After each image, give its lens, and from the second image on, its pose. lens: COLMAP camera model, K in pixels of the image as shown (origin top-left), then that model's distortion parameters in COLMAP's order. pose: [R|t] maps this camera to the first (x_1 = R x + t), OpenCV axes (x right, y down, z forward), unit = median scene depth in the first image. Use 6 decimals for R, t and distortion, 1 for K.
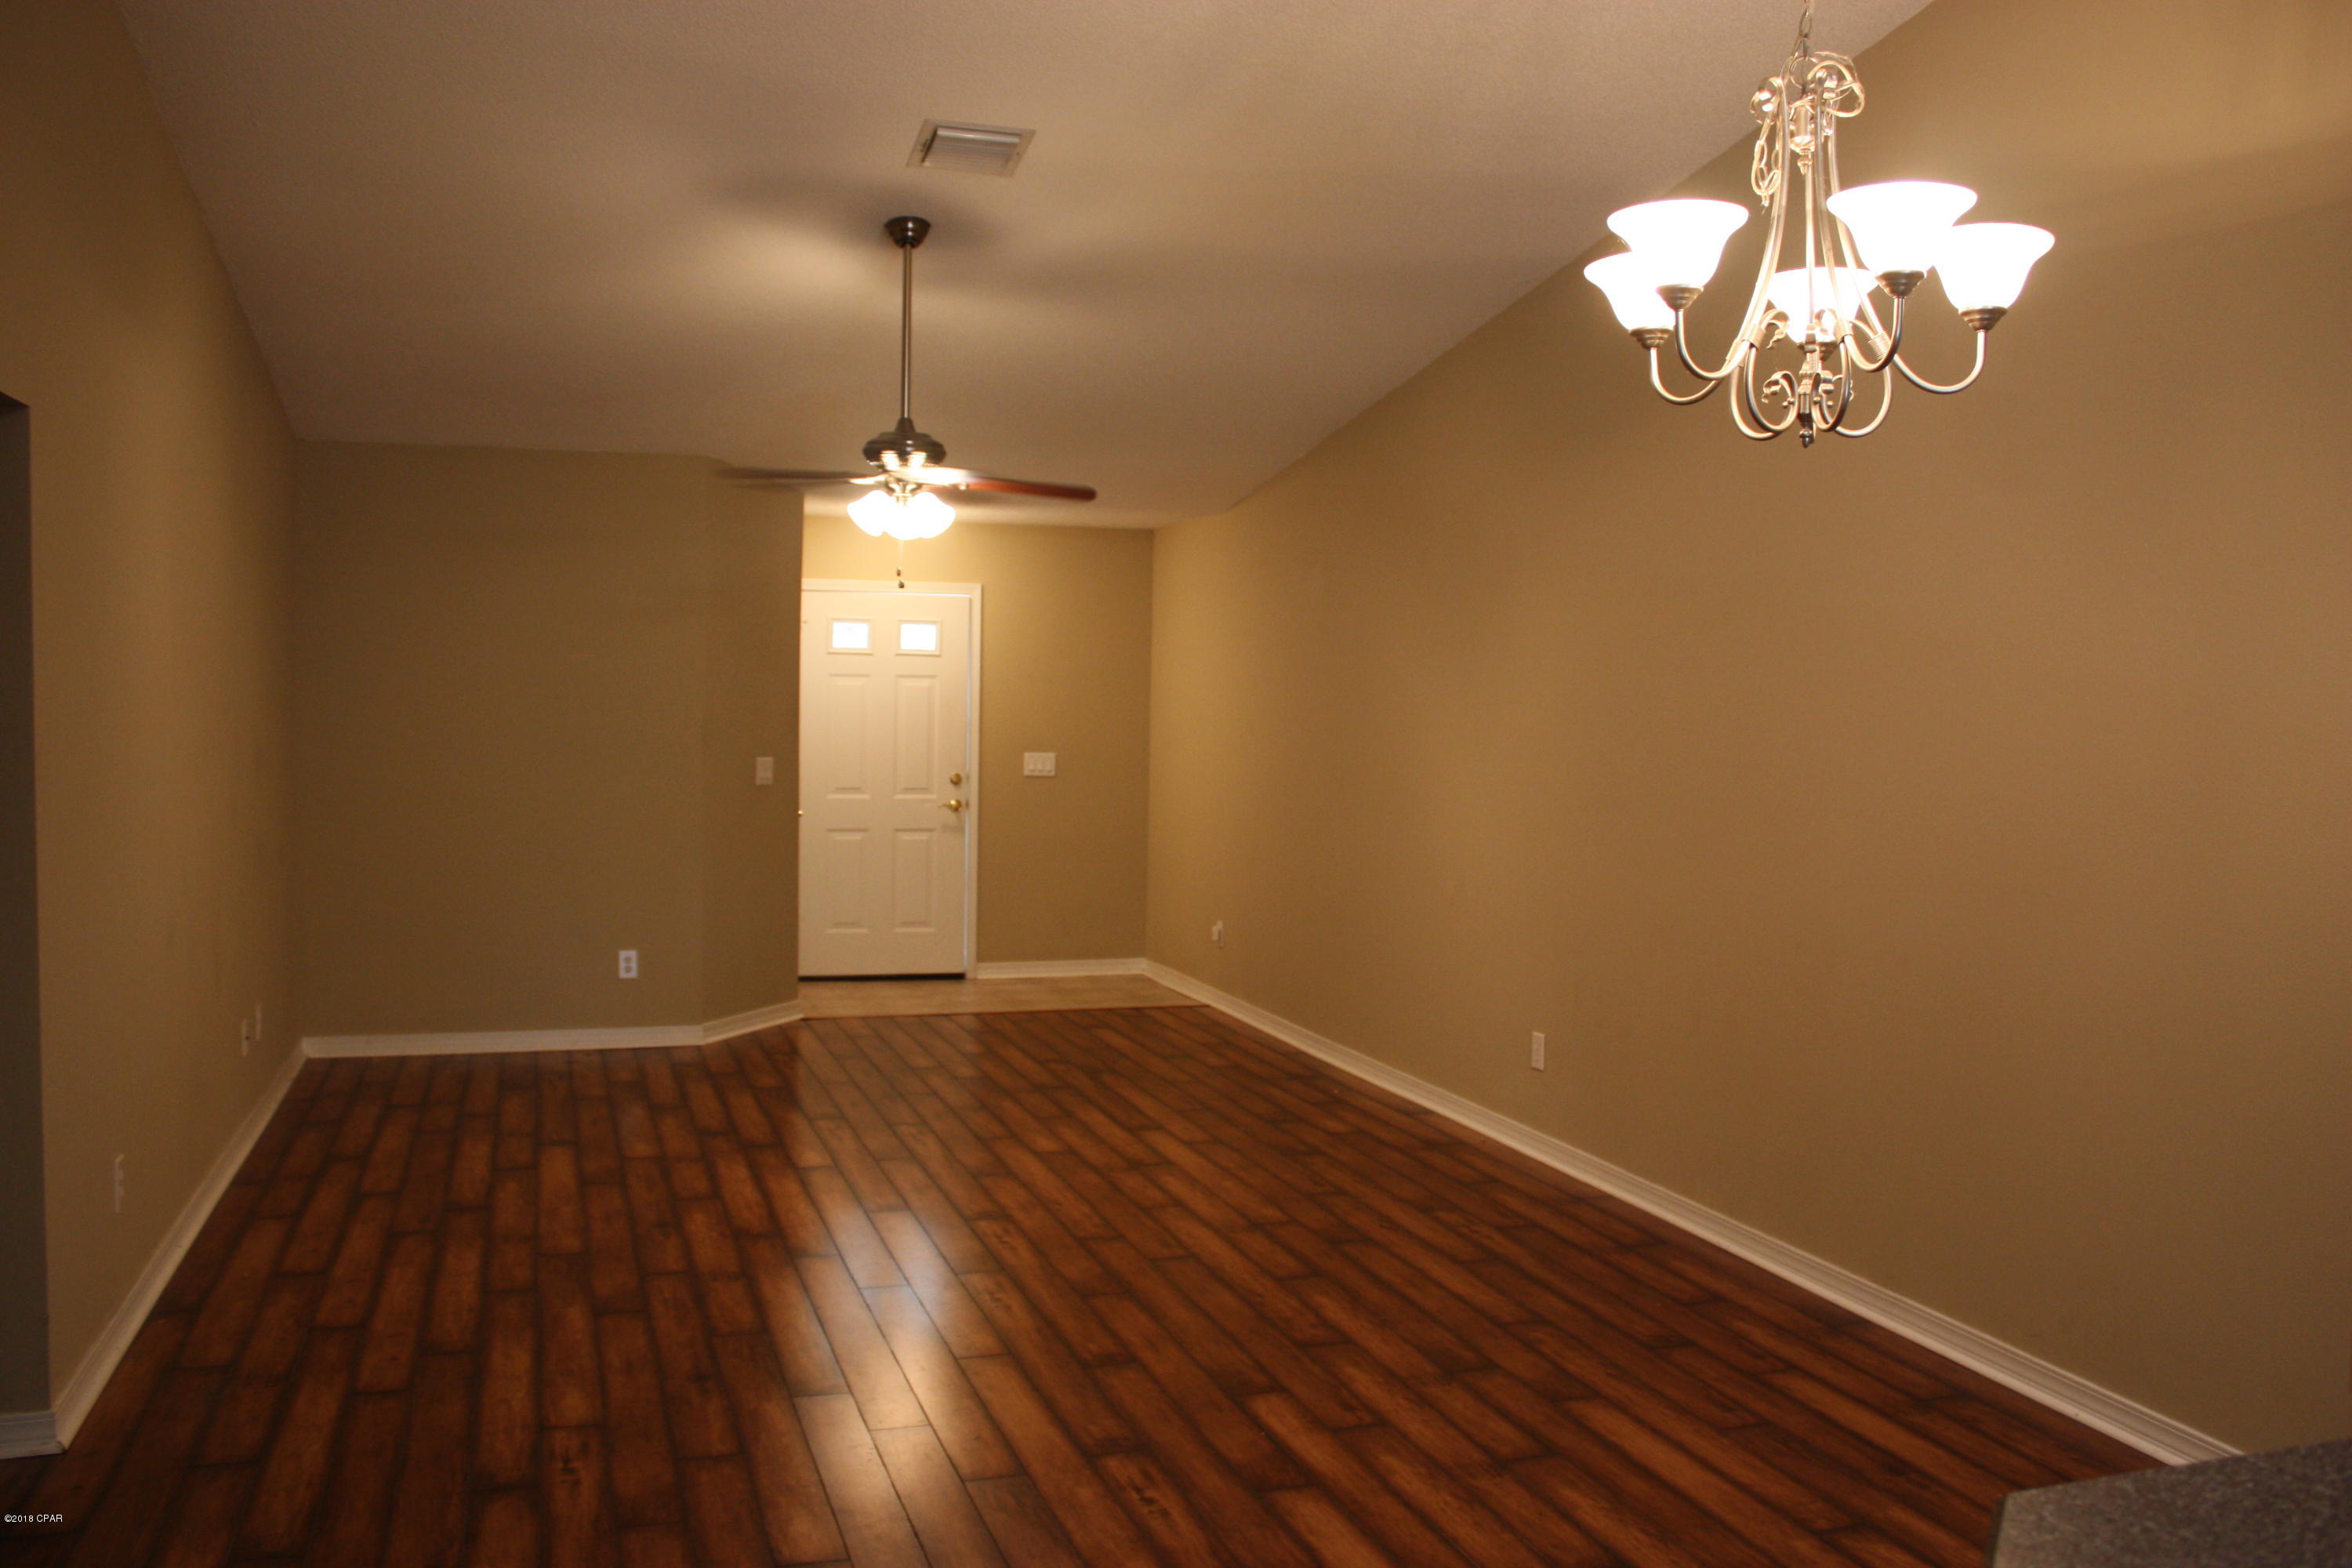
lens RADIAL K [[1959.9, 0, 1190.7], [0, 1959.9, 794.2], [0, 0, 1]] dist [-0.143912, 0.102976]
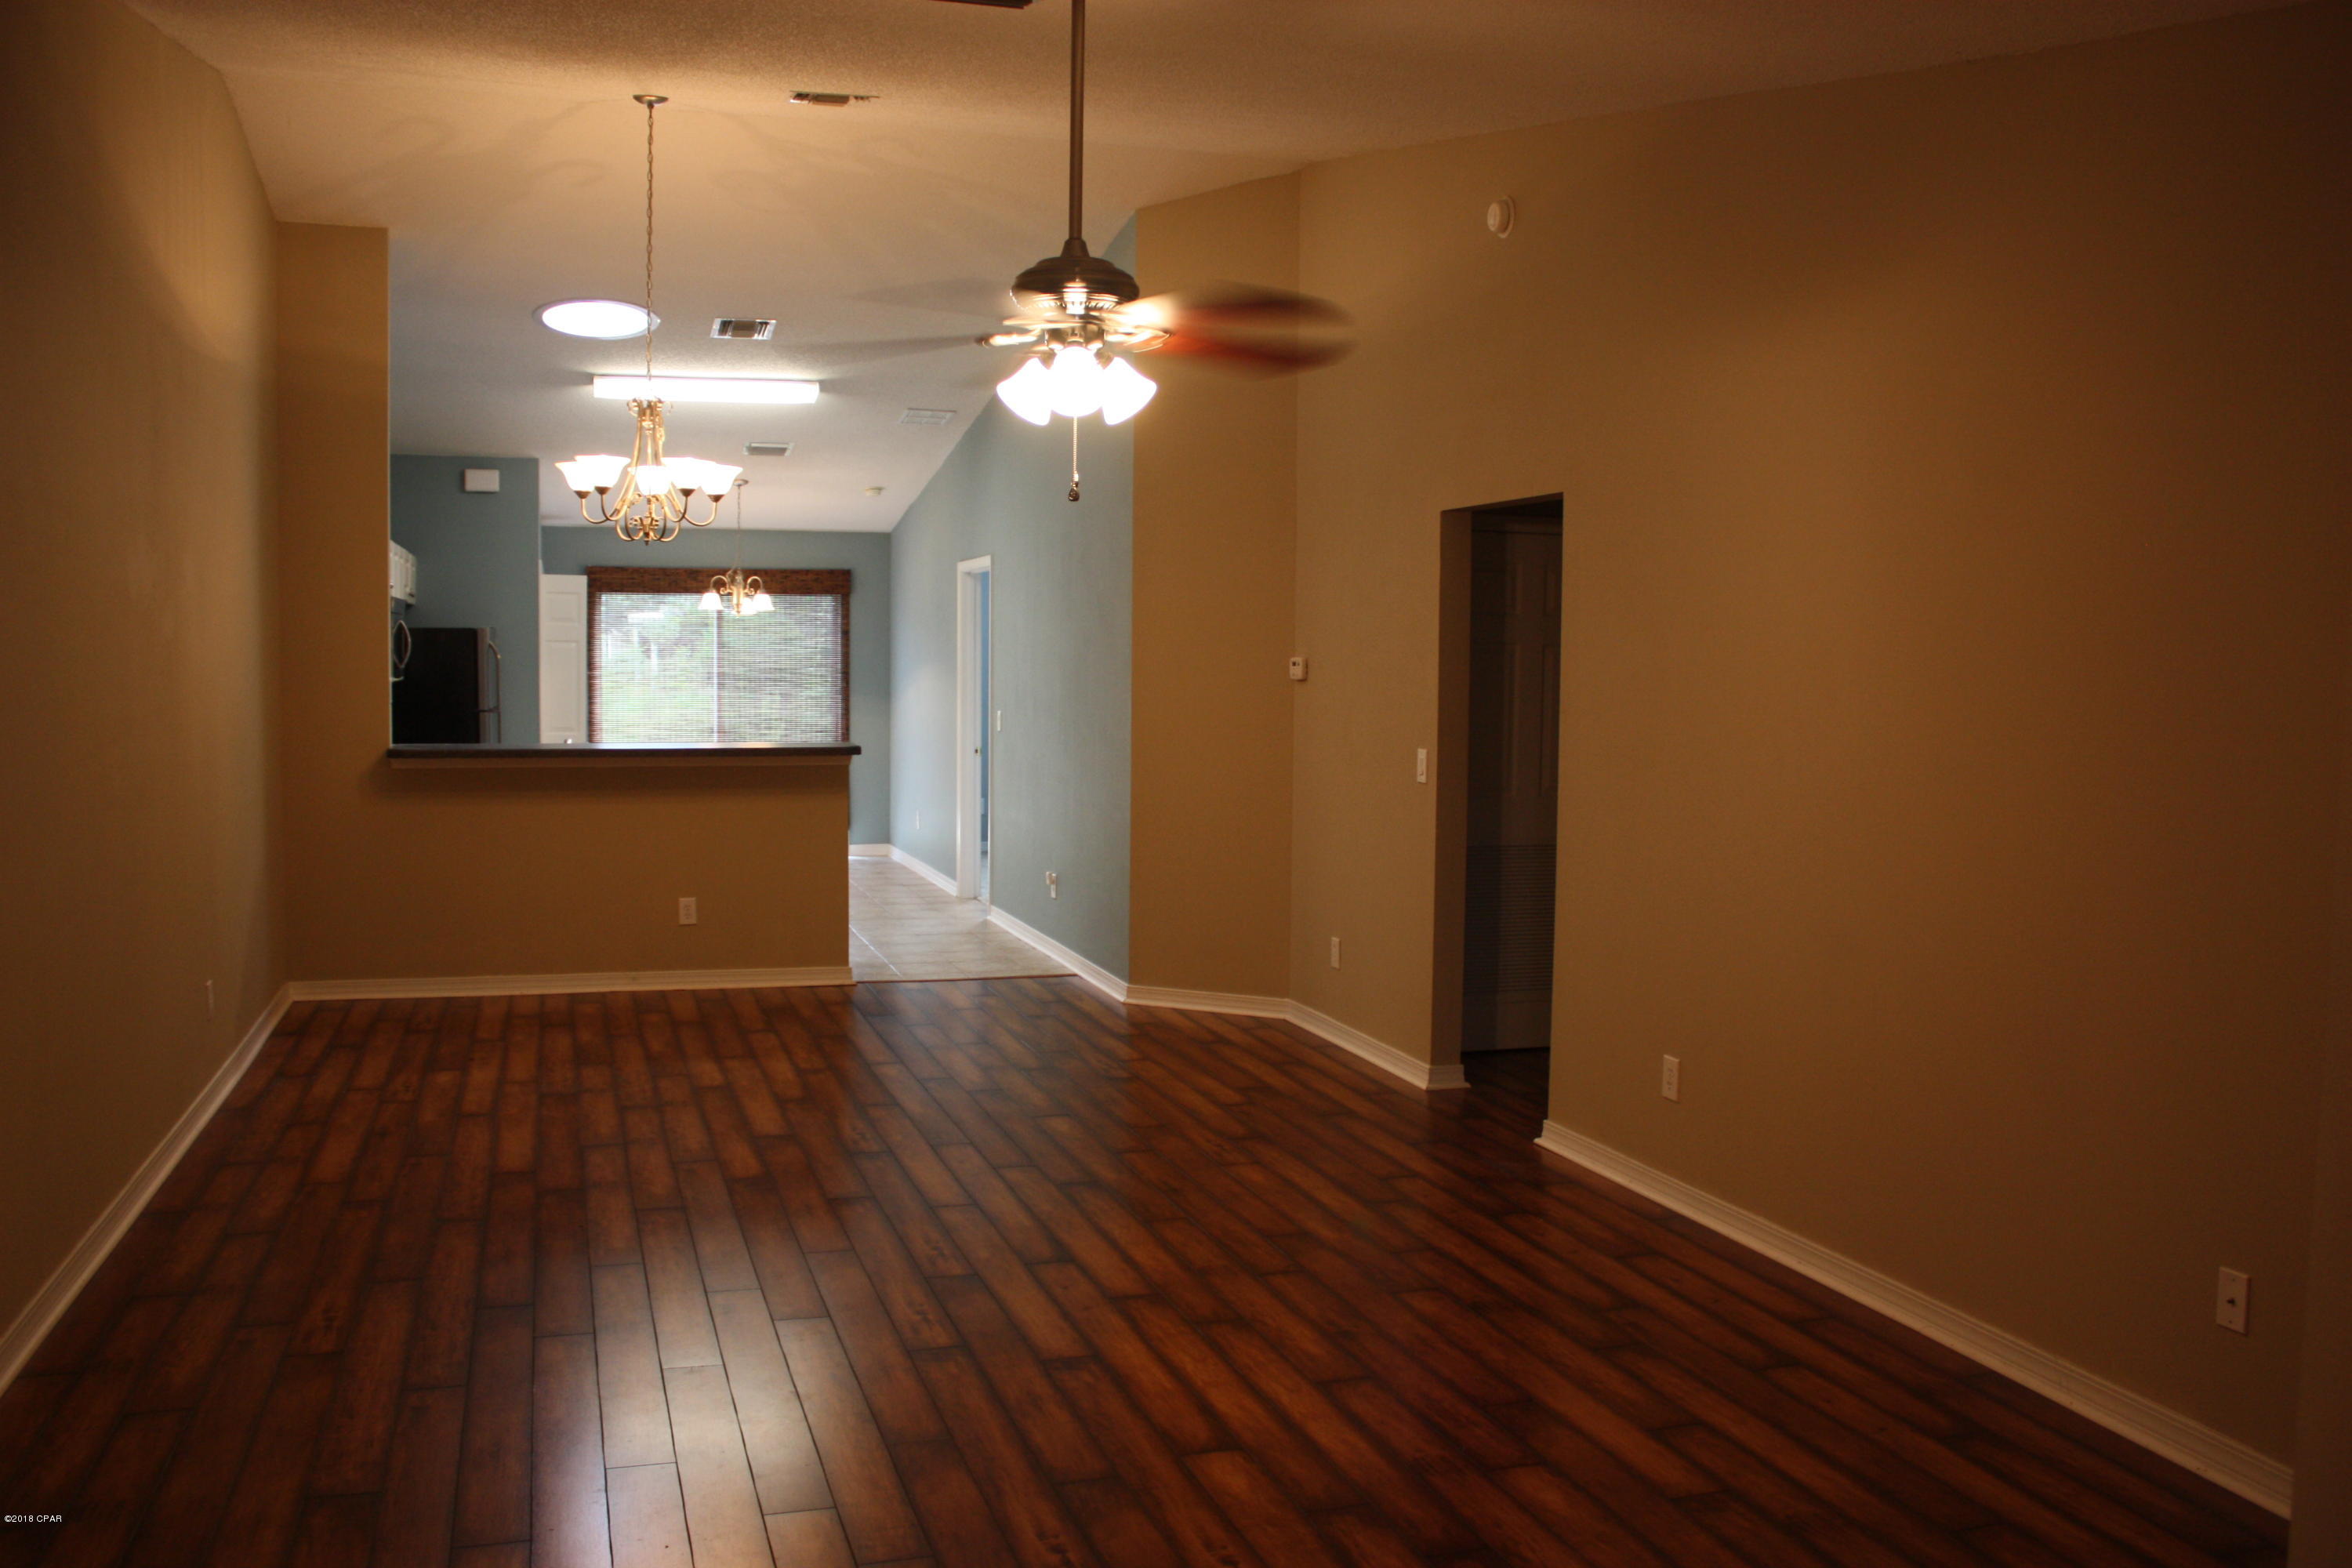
lens RADIAL K [[1959.9, 0, 1190.7], [0, 1959.9, 794.2], [0, 0, 1]] dist [-0.143912, 0.102976]
pose [[-0.999472, -0.032086, 0.005043, -0.184865], [-0.031222, 0.991901, 0.123120, -0.085776], [-0.008952, 0.122898, -0.992379, 1.588043]]
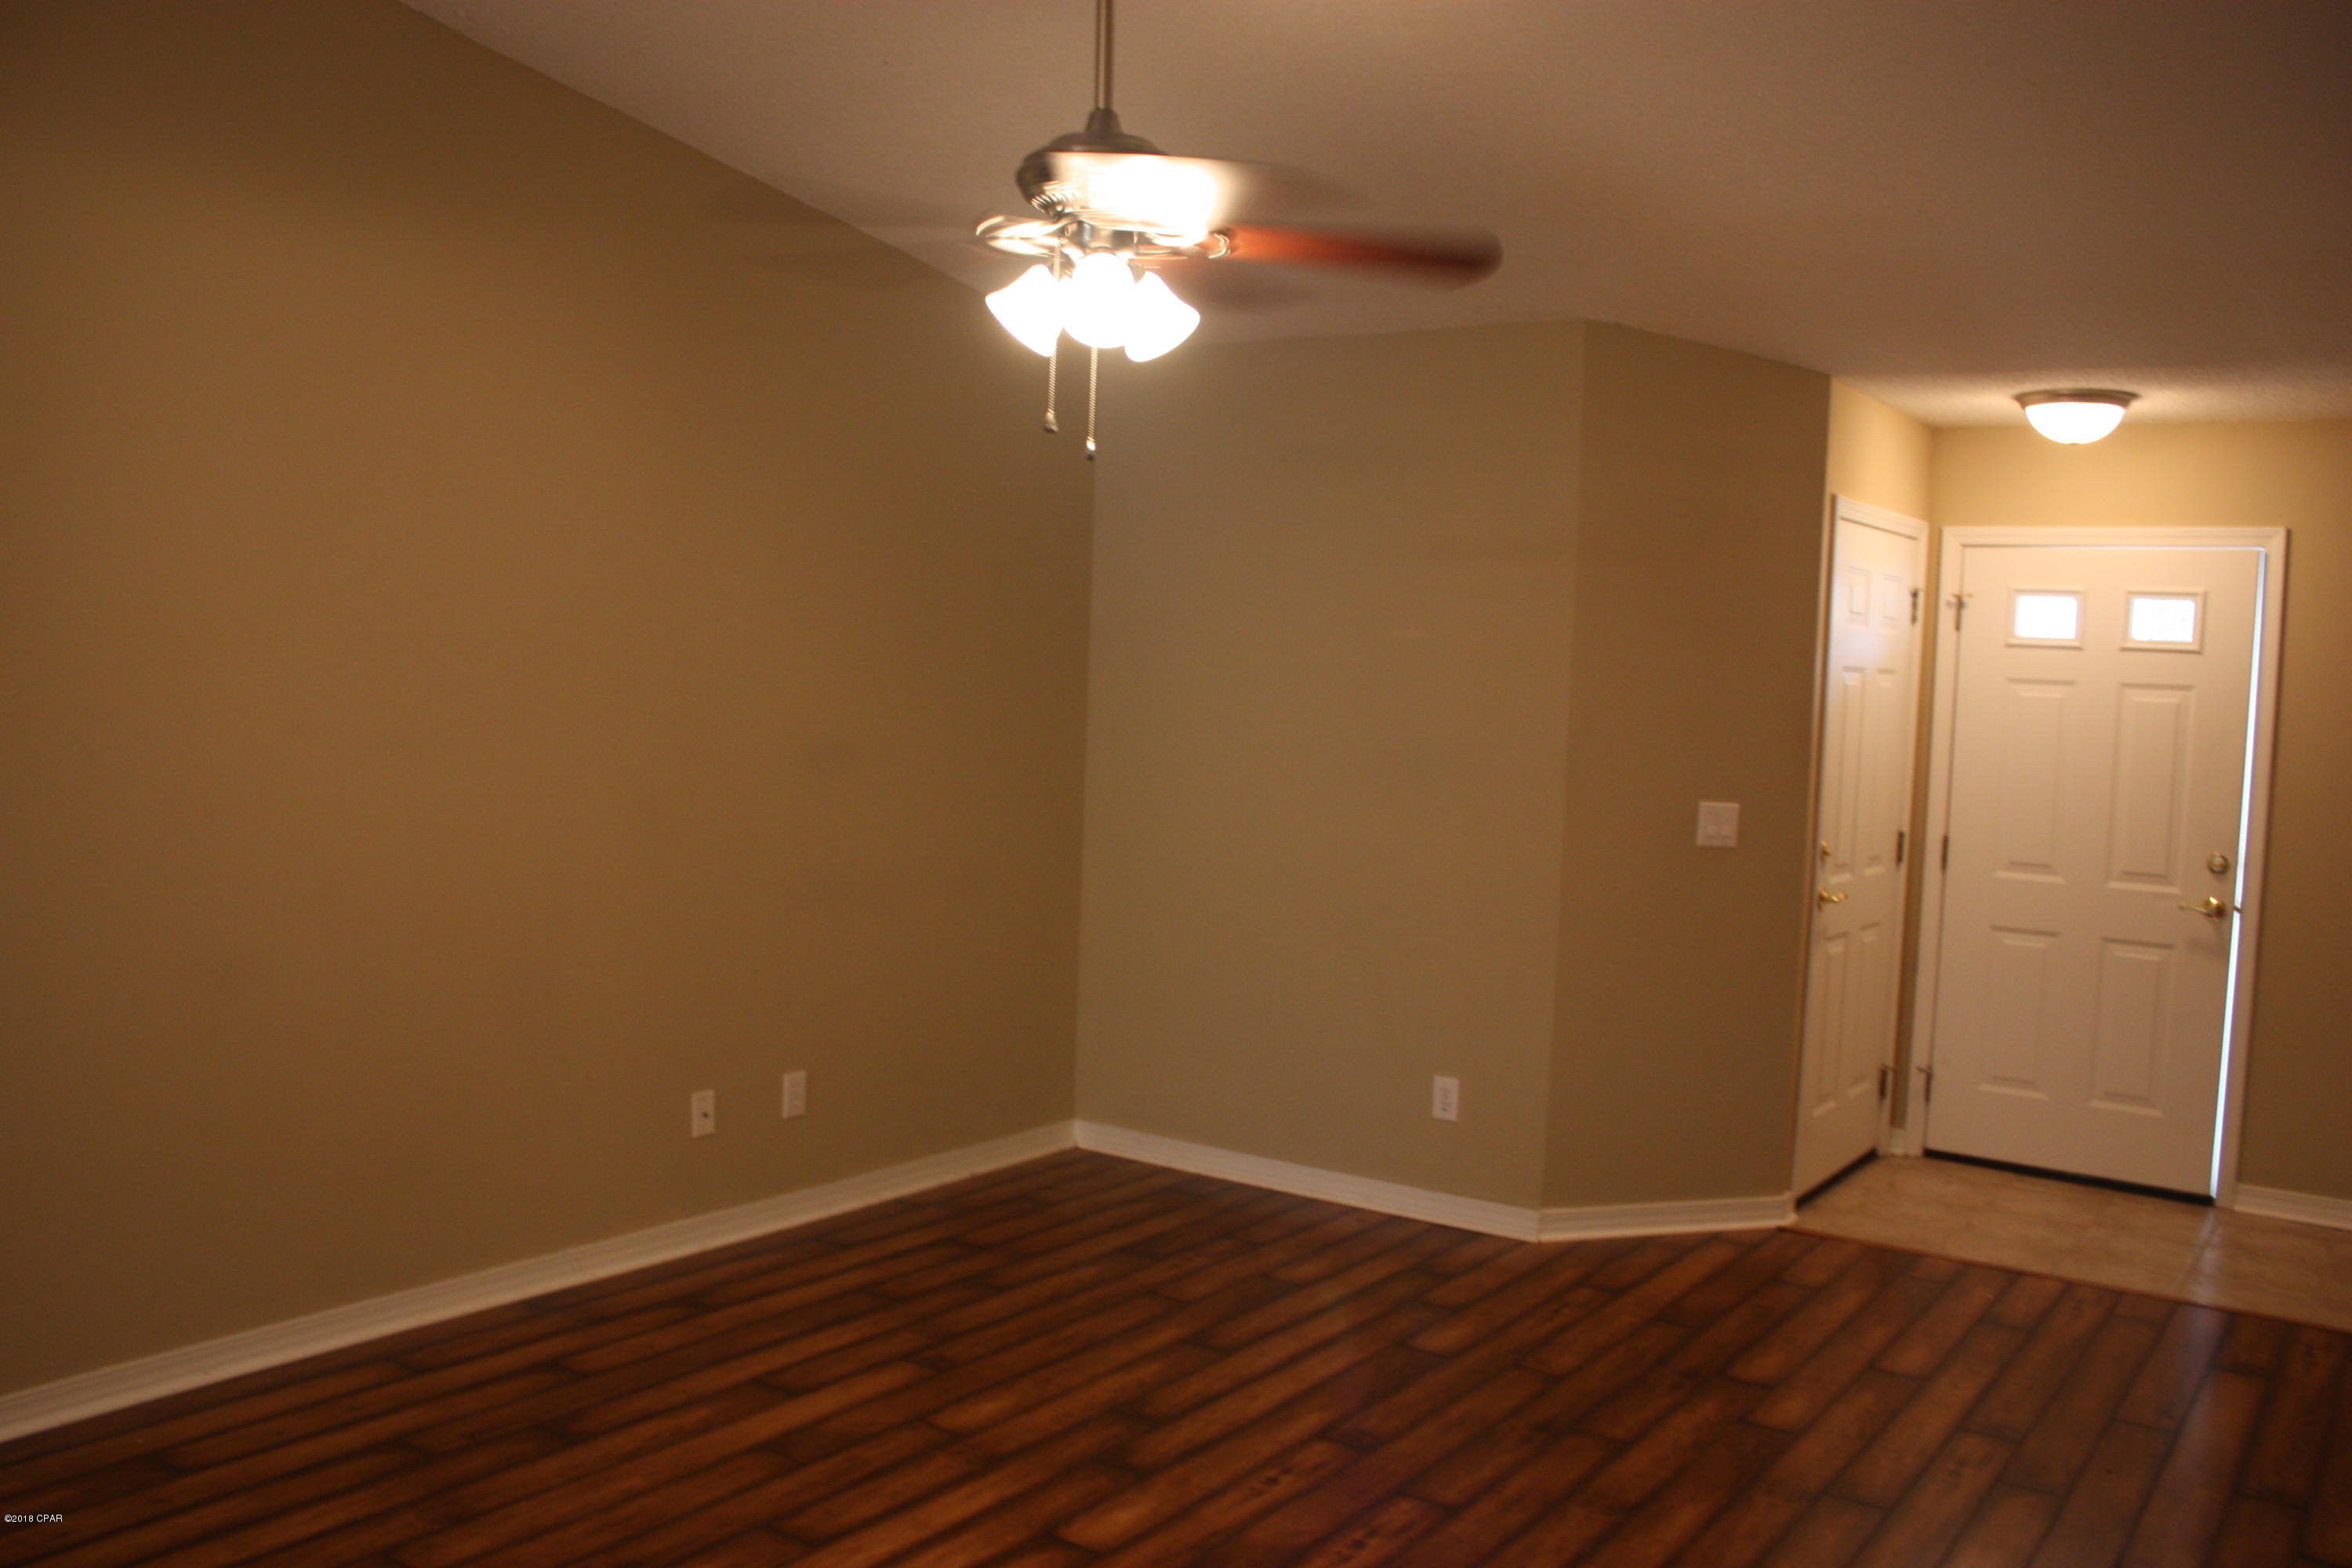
lens RADIAL K [[1959.9, 0, 1190.7], [0, 1959.9, 794.2], [0, 0, 1]] dist [-0.143912, 0.102976]
pose [[0.595217, 0.054757, -0.801697, 0.251456], [-0.067139, 0.997576, 0.018288, -0.030561], [0.800755, 0.042939, 0.597450, 0.700672]]
